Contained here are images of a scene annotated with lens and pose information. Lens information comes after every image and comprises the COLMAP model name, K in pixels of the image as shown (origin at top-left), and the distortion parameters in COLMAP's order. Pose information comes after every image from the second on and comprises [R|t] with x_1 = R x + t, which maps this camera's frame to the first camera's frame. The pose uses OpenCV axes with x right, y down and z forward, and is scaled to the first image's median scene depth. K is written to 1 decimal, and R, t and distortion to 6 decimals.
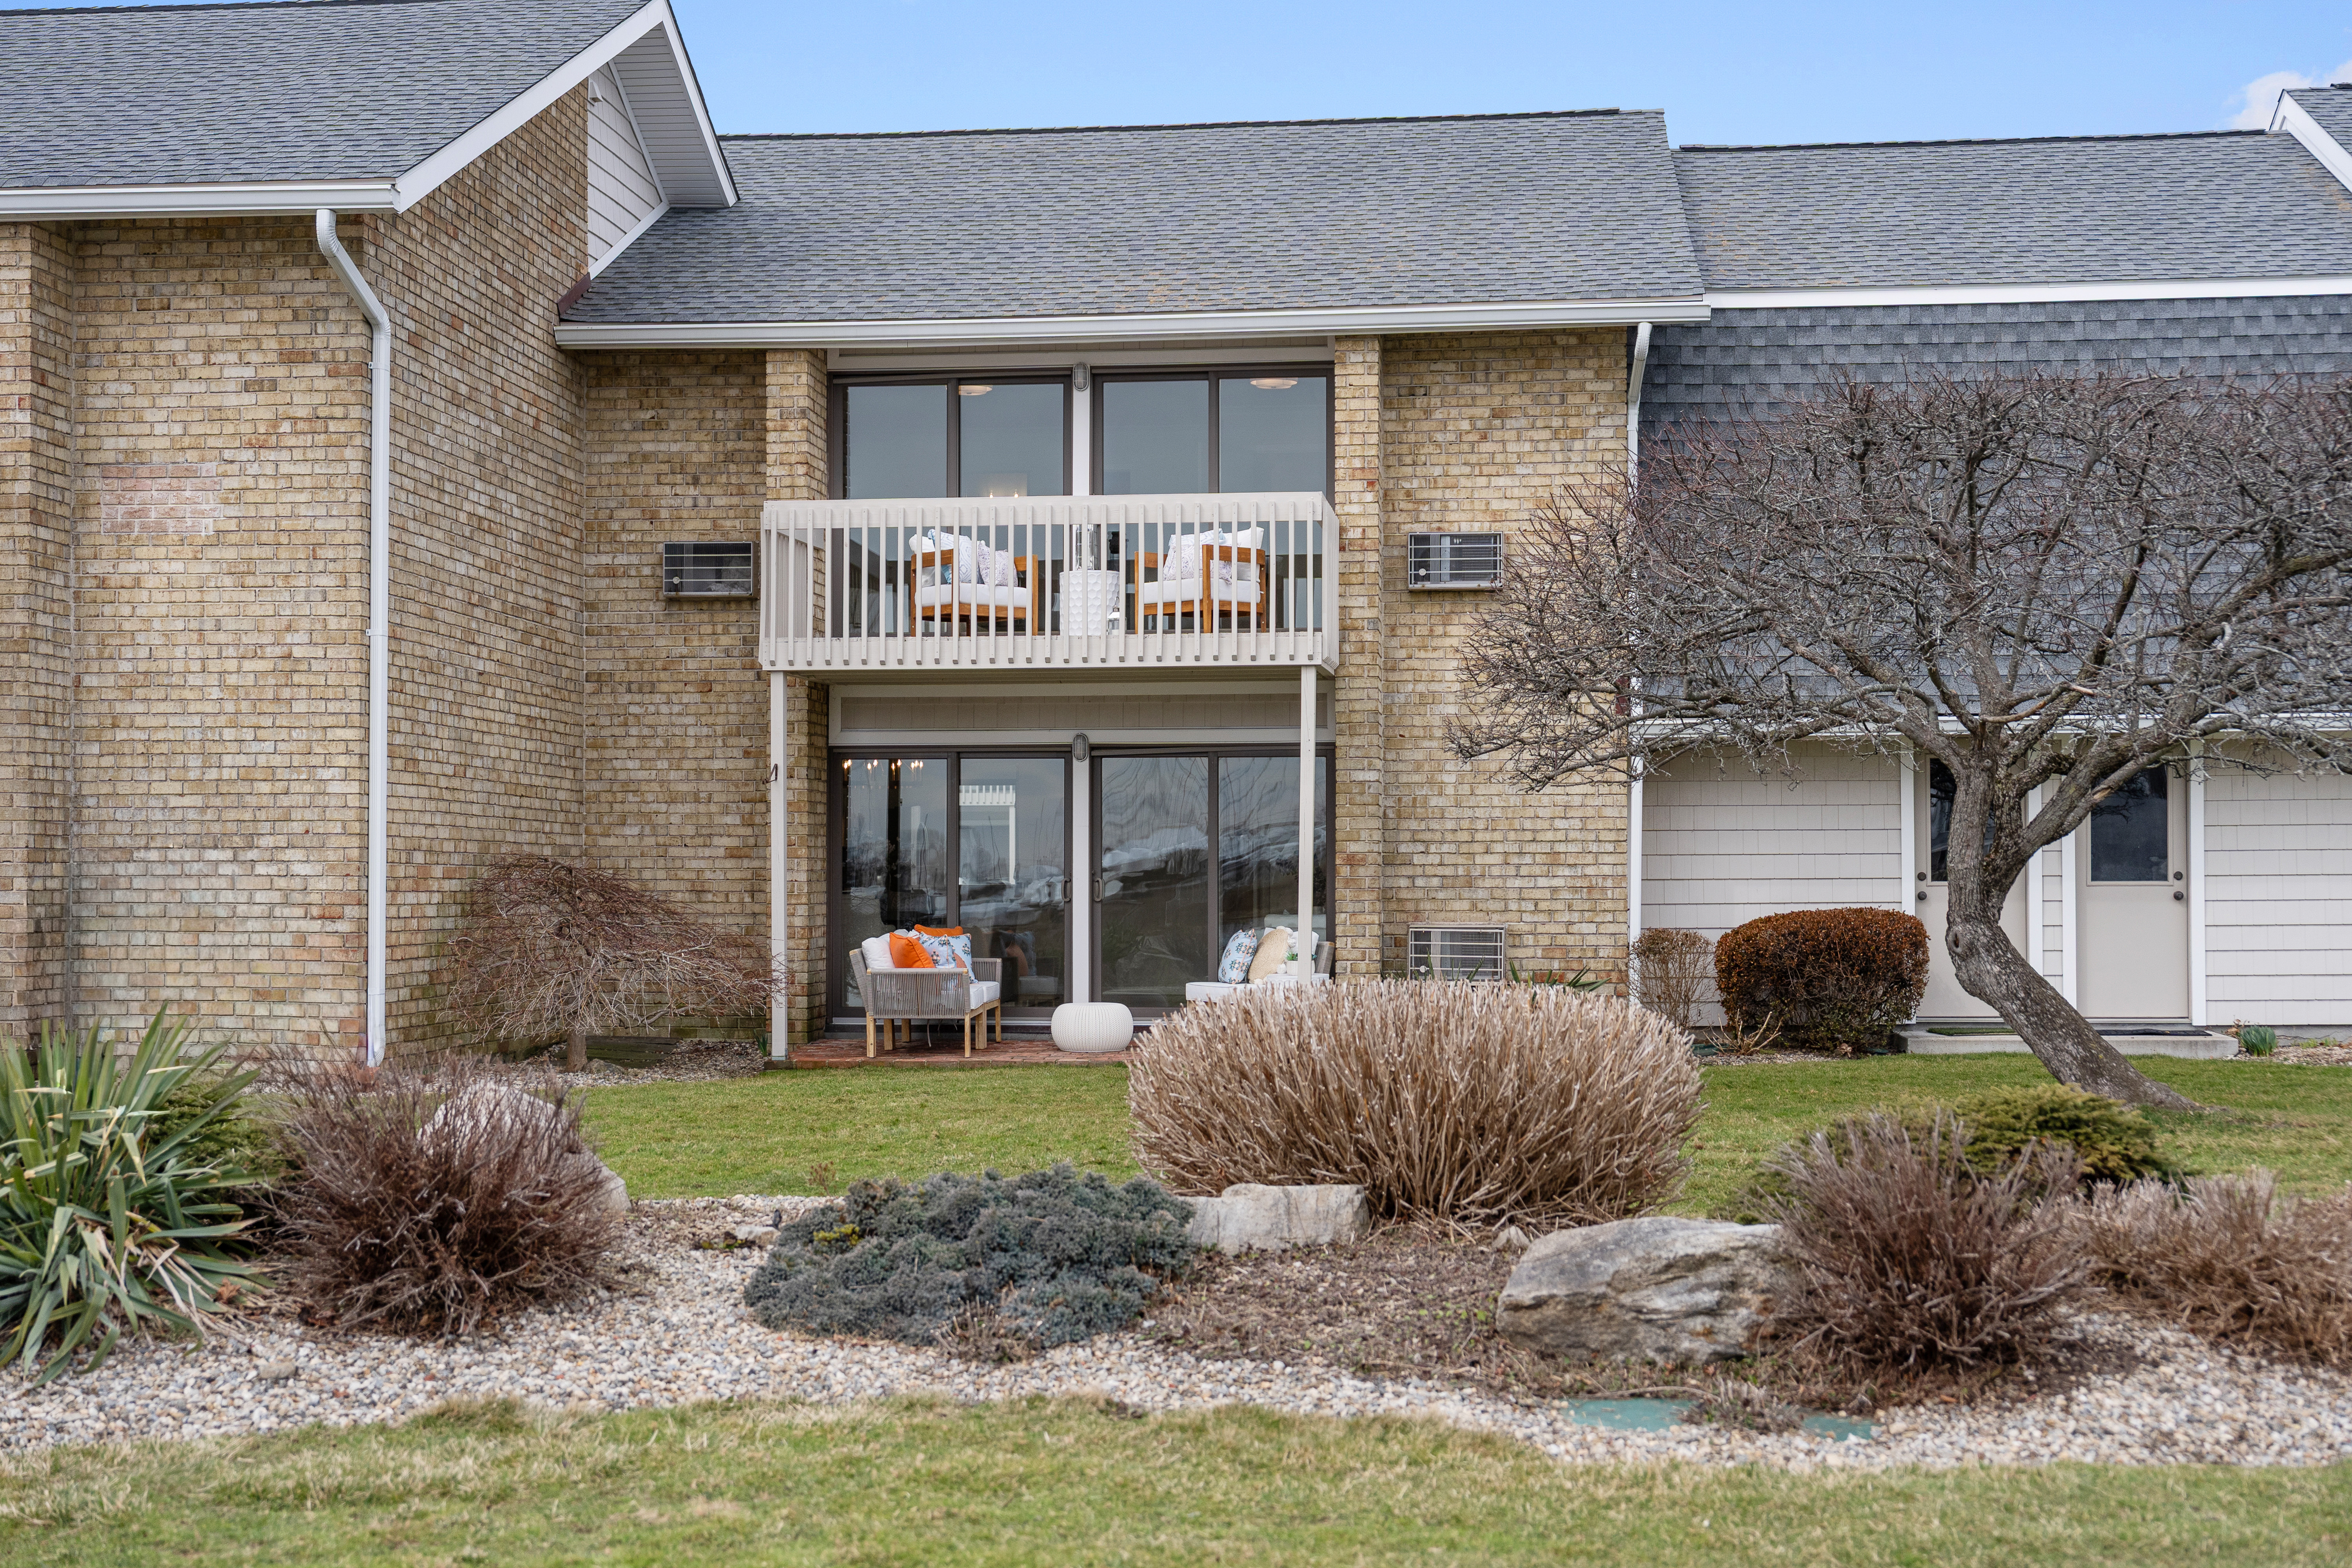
lens RADIAL K [[2995.6, 0, 1178.9], [0, 2995.6, 792.6], [0, 0, 1]] dist [0.023277, 0.012033]
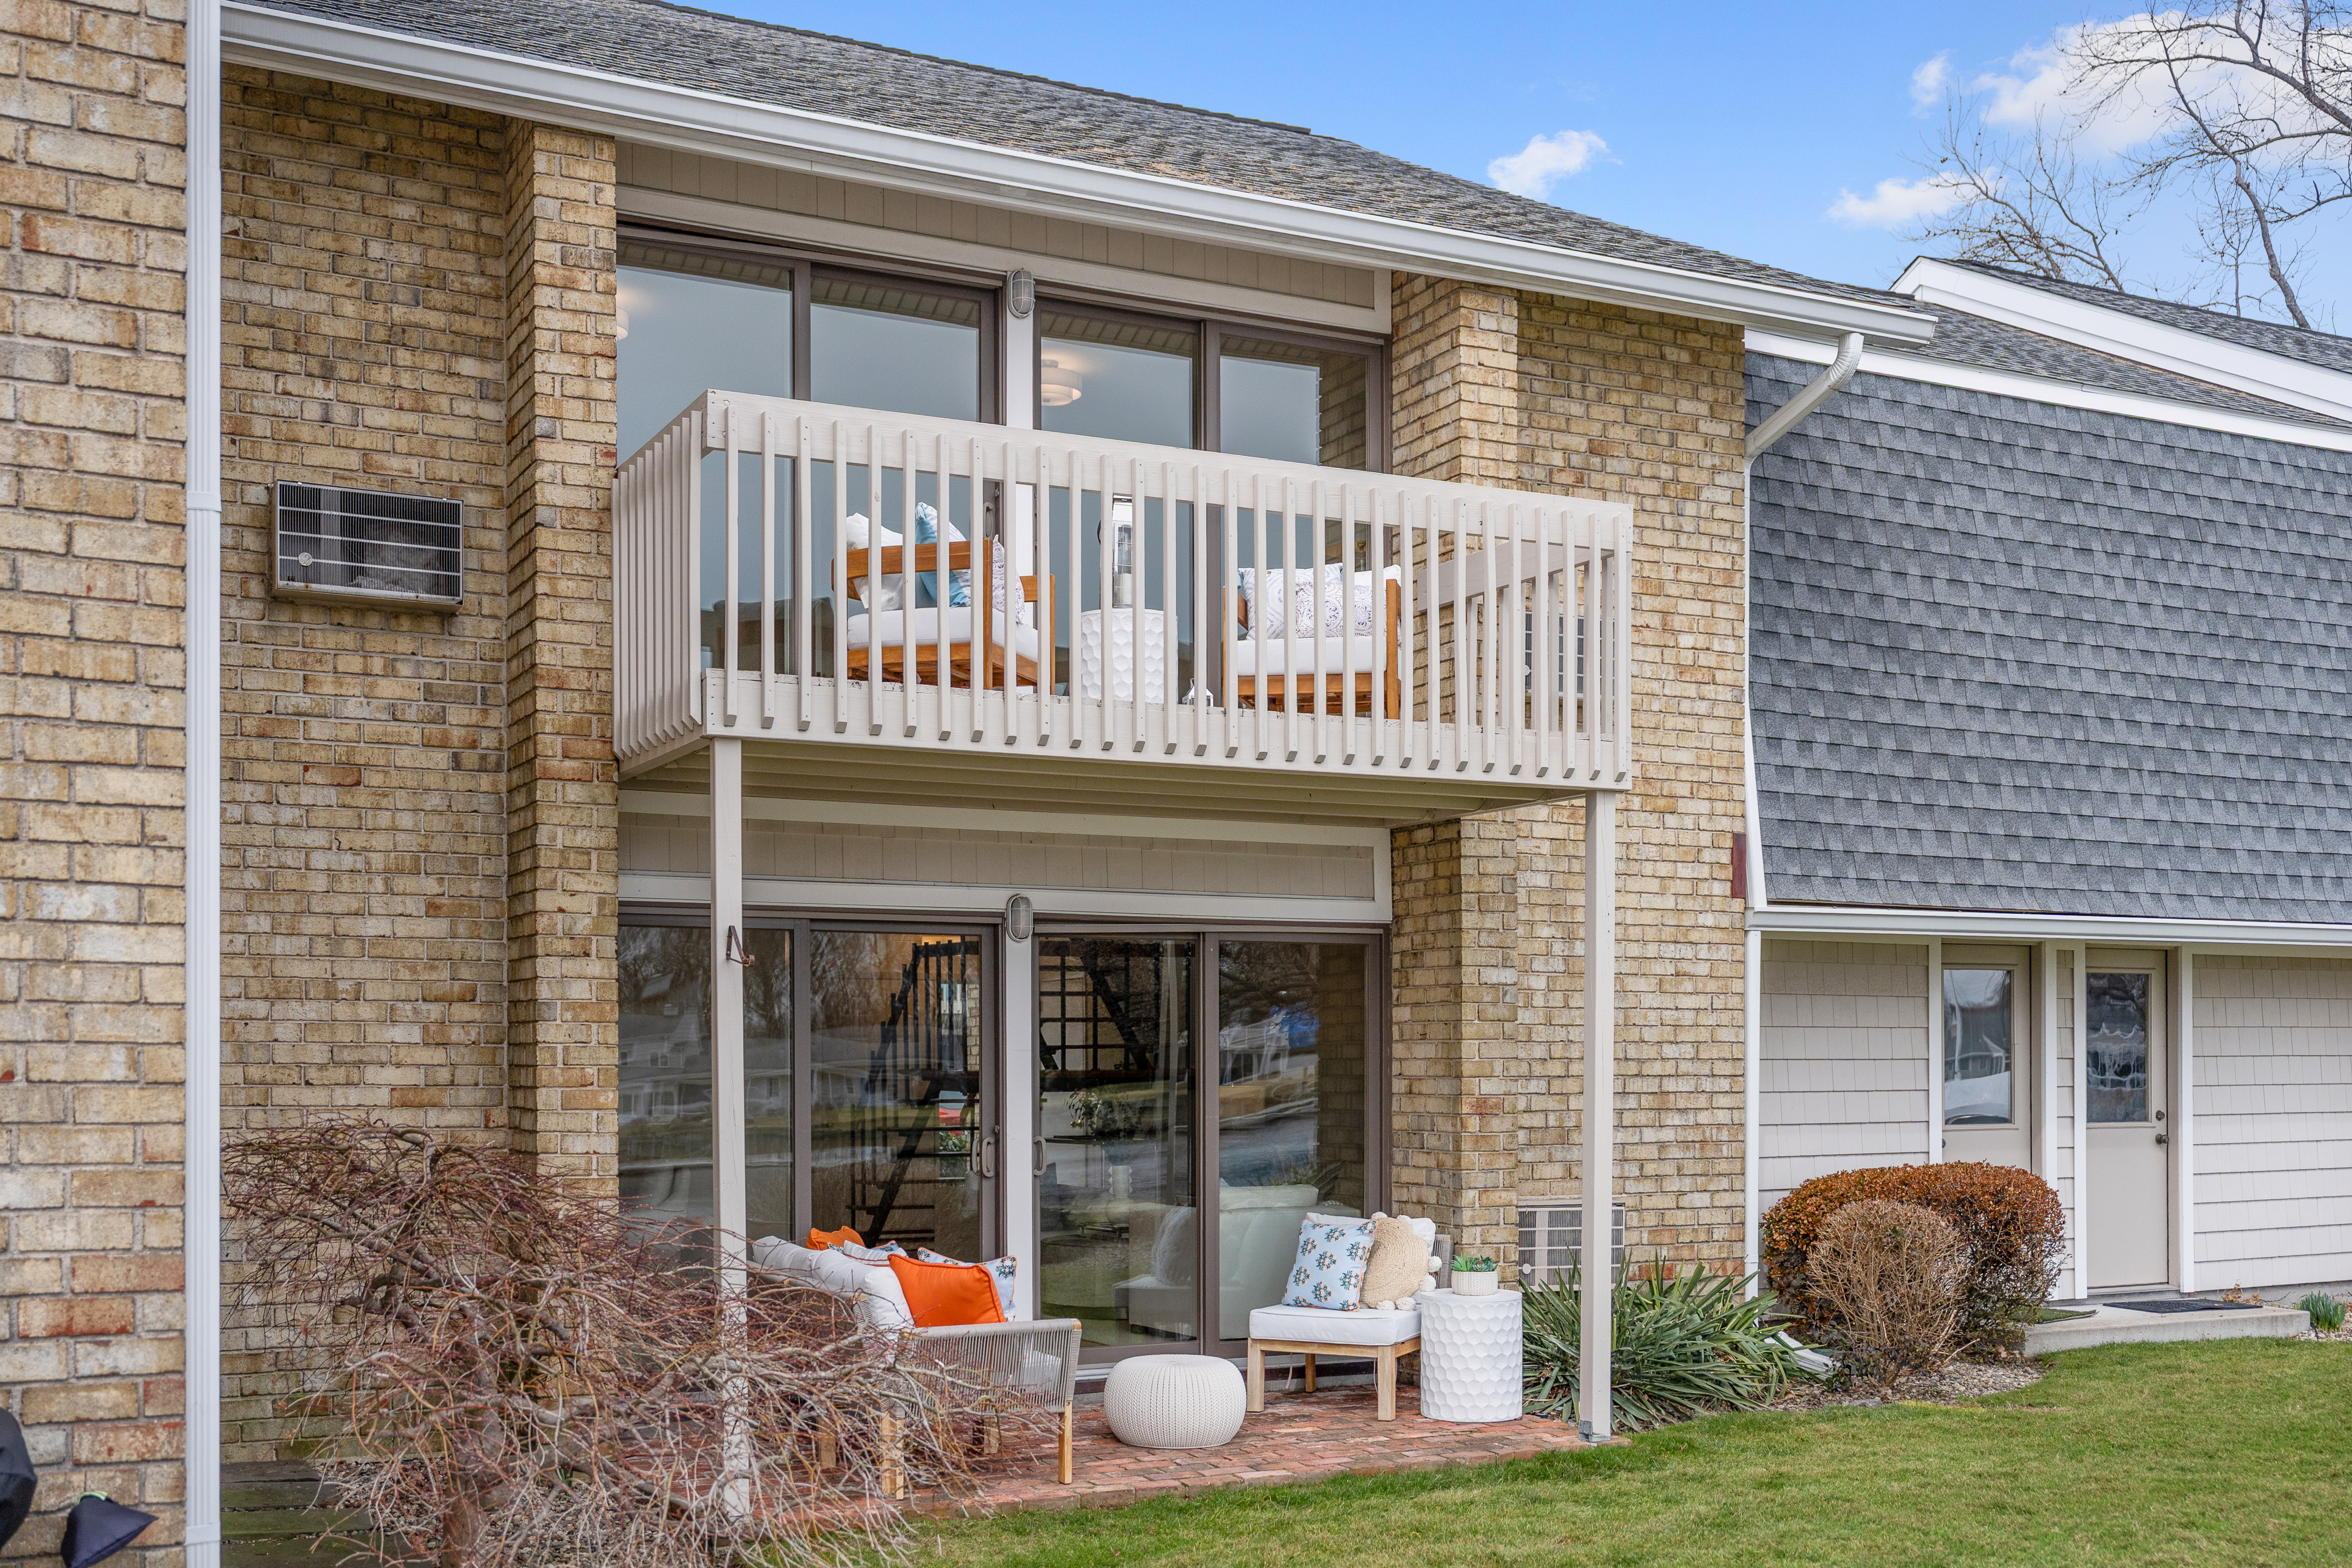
lens RADIAL K [[2419.4, 0, 1180.7], [0, 2419.4, 1060.1], [0, 0, 1]] dist [0.009254, -0.002286]
pose [[0.836754, 0.002546, 0.547573, -0.275062], [-0.015792, 0.999685, 0.019483, 0.003388], [-0.547351, -0.024950, 0.836531, 0.591119]]
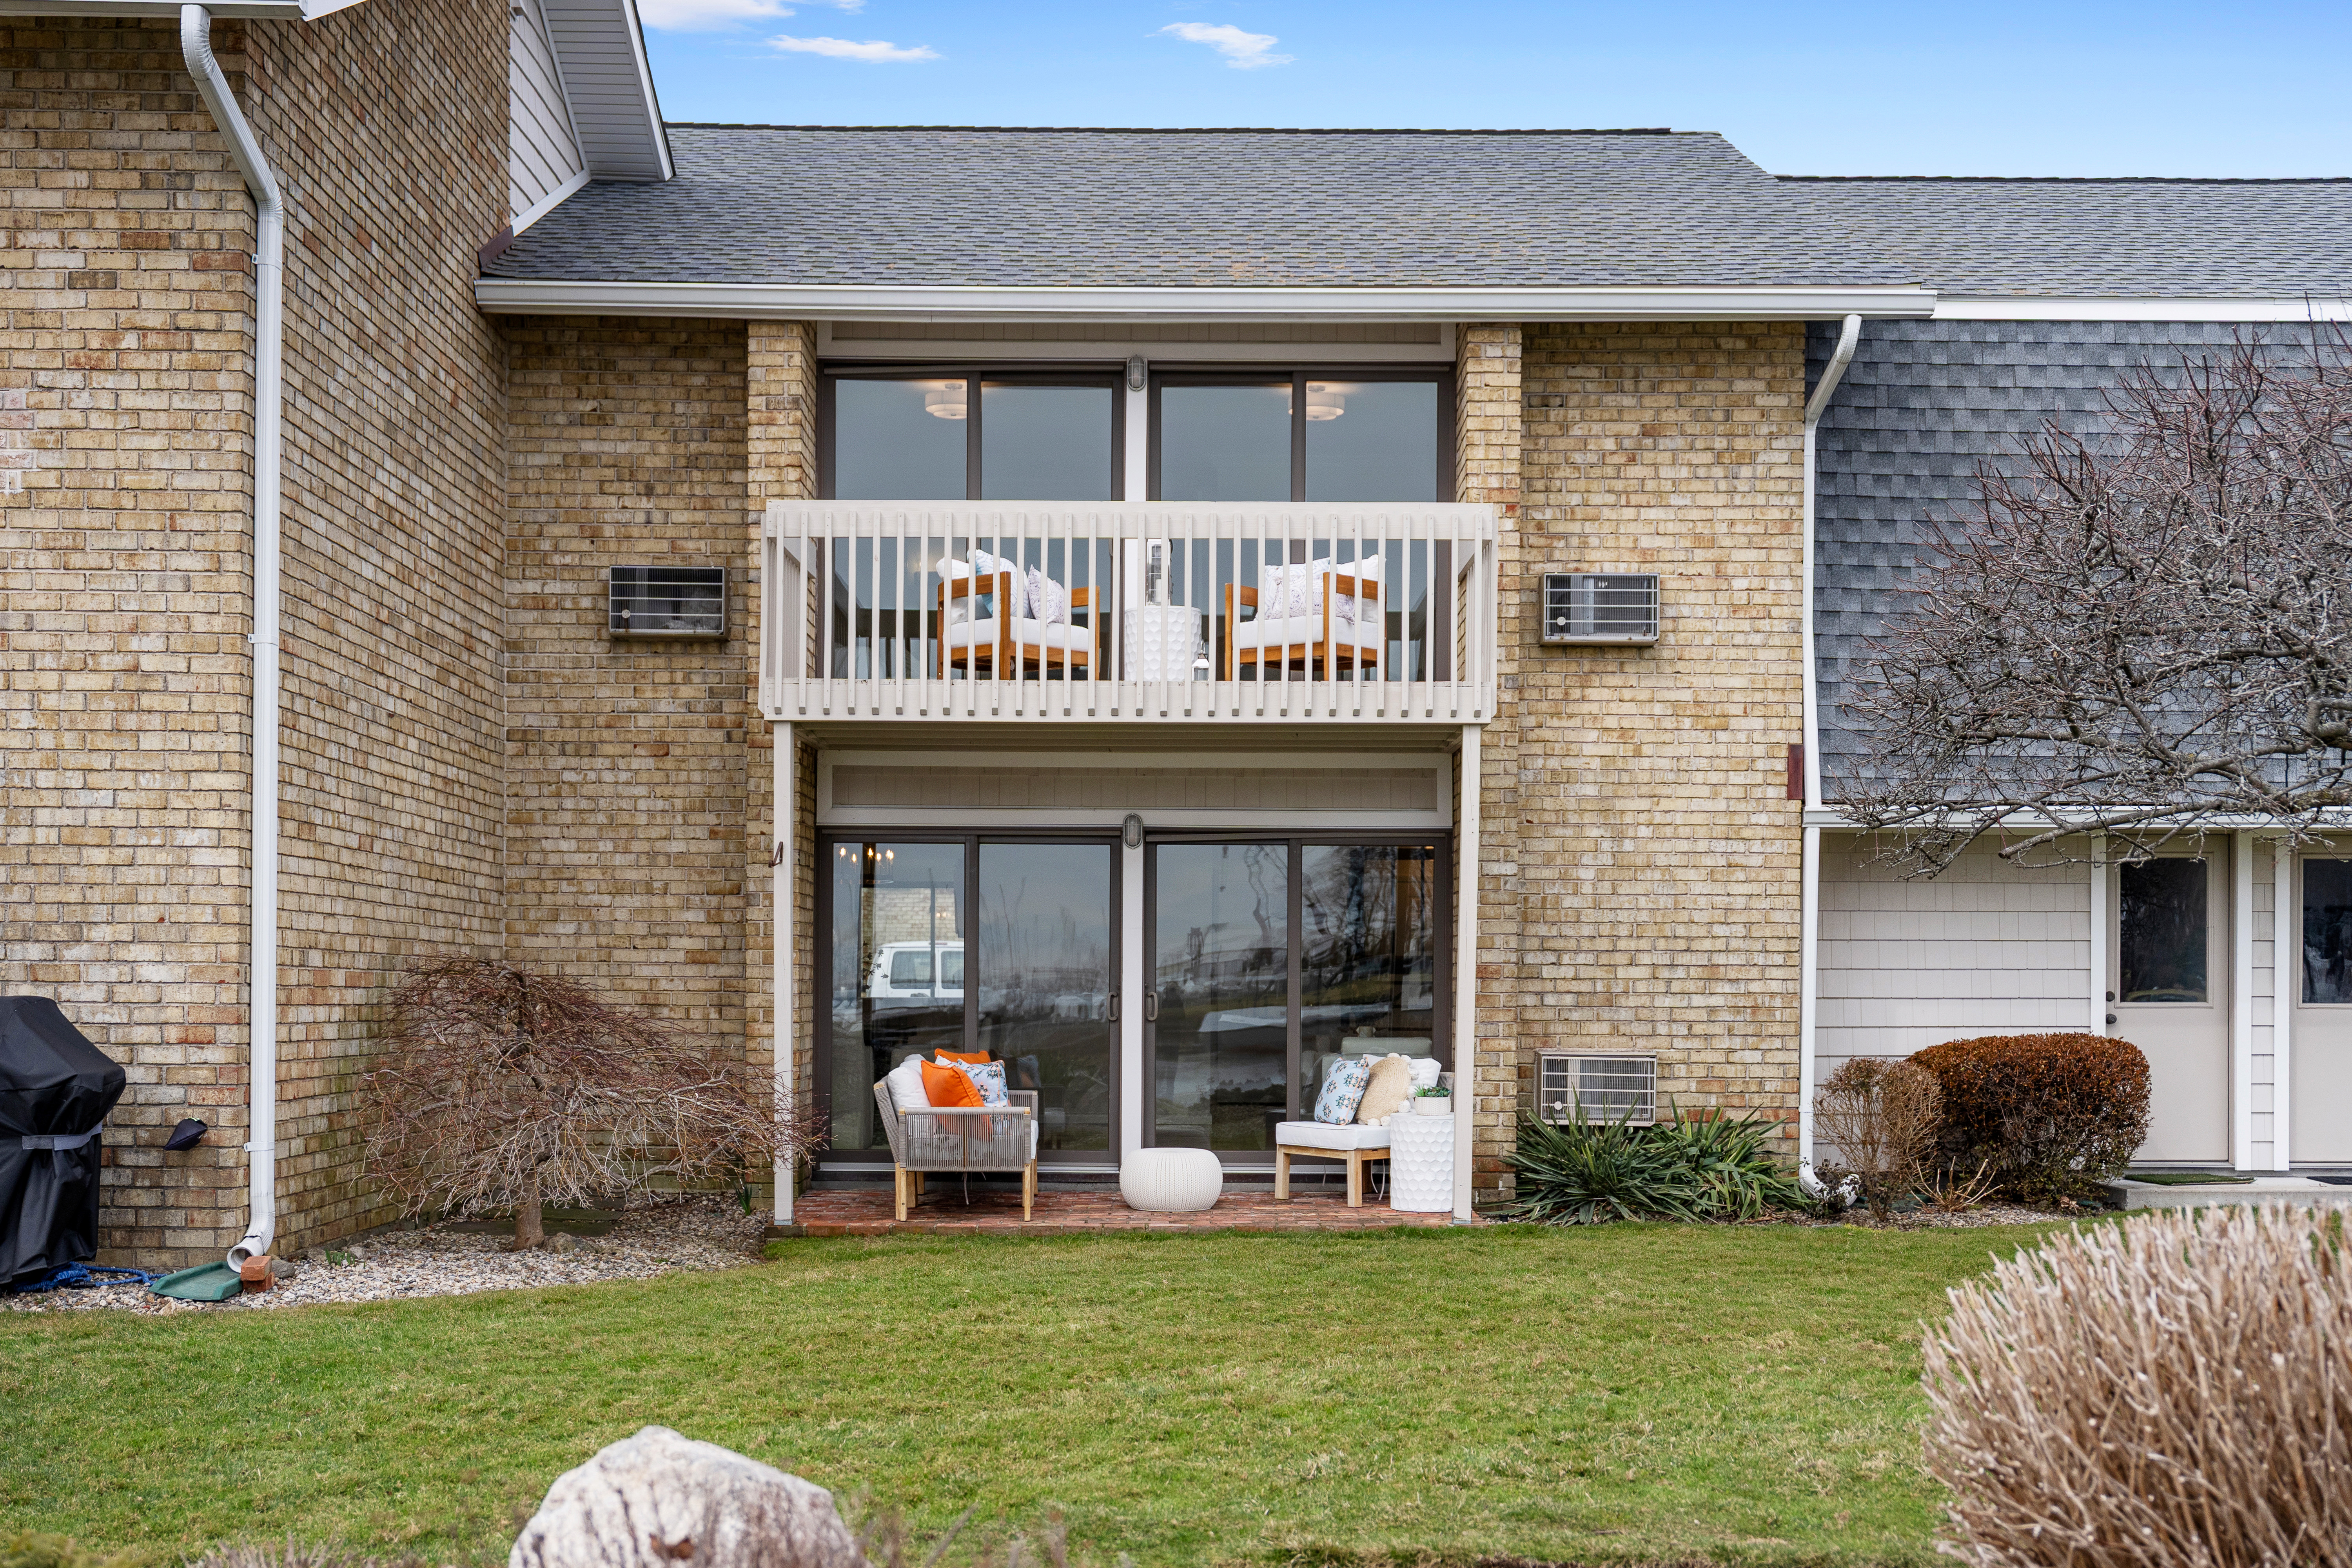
lens RADIAL K [[2550.5, 0, 1166.3], [0, 2550.5, 977.4], [0, 0, 1]] dist [0.012503, -0.006822]
pose [[0.993435, 0.007465, 0.114155, -0.104651], [-0.010215, 0.999671, 0.023526, 0.008416], [-0.113941, -0.024538, 0.993184, 0.317178]]
